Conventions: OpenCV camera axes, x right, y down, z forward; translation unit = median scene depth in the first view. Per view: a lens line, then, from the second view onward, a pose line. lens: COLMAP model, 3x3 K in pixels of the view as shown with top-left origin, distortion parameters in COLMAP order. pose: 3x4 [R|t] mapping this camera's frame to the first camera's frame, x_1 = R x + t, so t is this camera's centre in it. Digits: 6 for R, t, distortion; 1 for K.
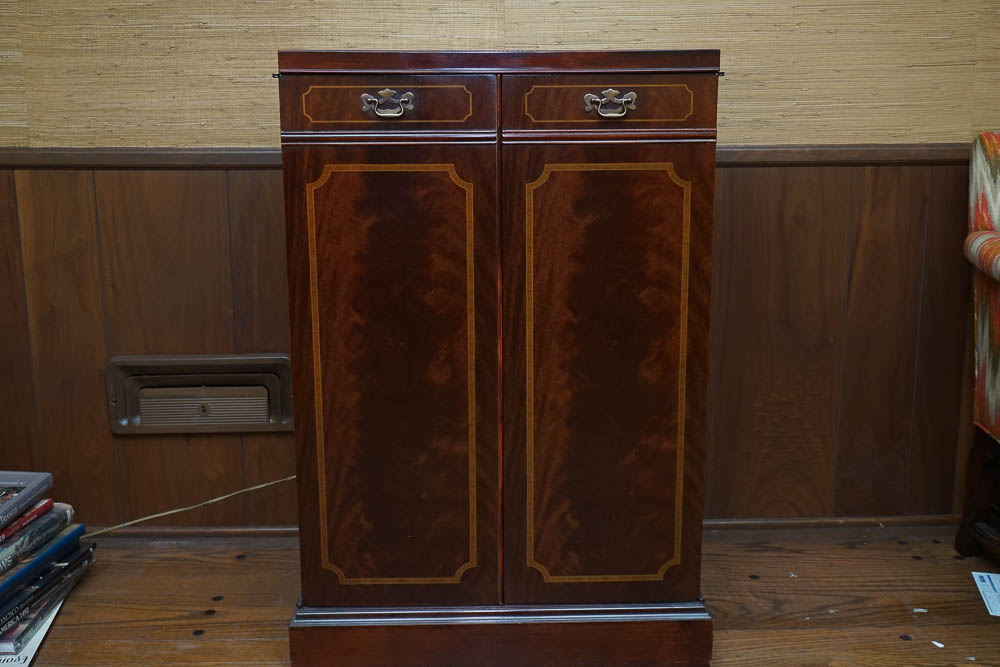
lens RADIAL K [[1081.4, 0, 490.1], [0, 1081.4, 353.9], [0, 0, 1]] dist [-0.006111, 0.000000]
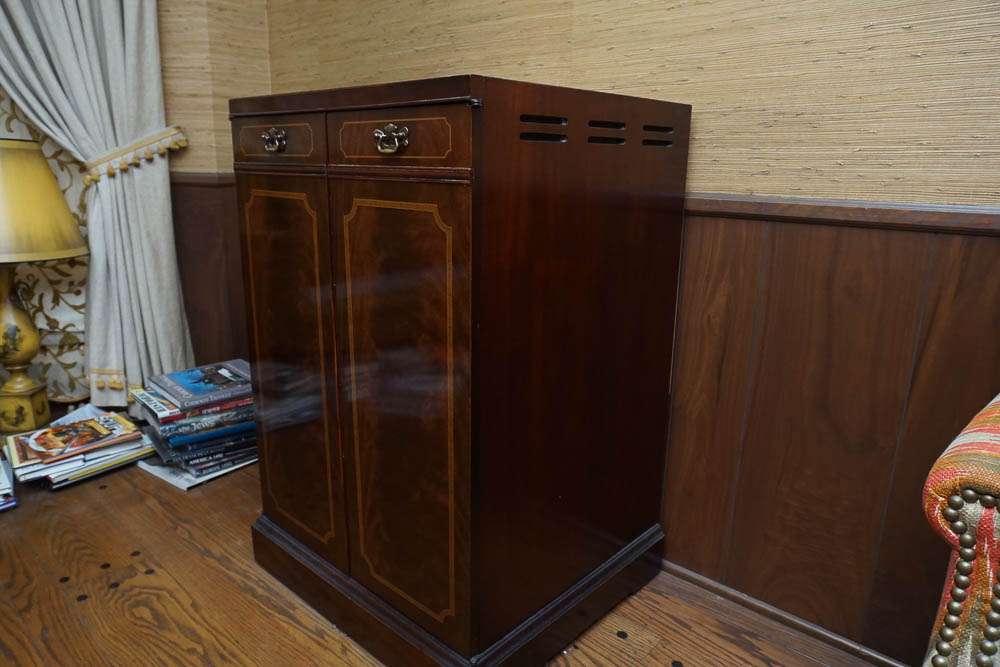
lens RADIAL K [[662.1, 0, 502.5], [0, 662.1, 343.5], [0, 0, 1]] dist [-0.035570, 0.015125]
pose [[0.726143, 0.199063, -0.658096, 0.512722], [-0.169796, 0.979442, 0.108913, -0.112904], [0.666247, 0.032655, 0.745016, 0.535034]]
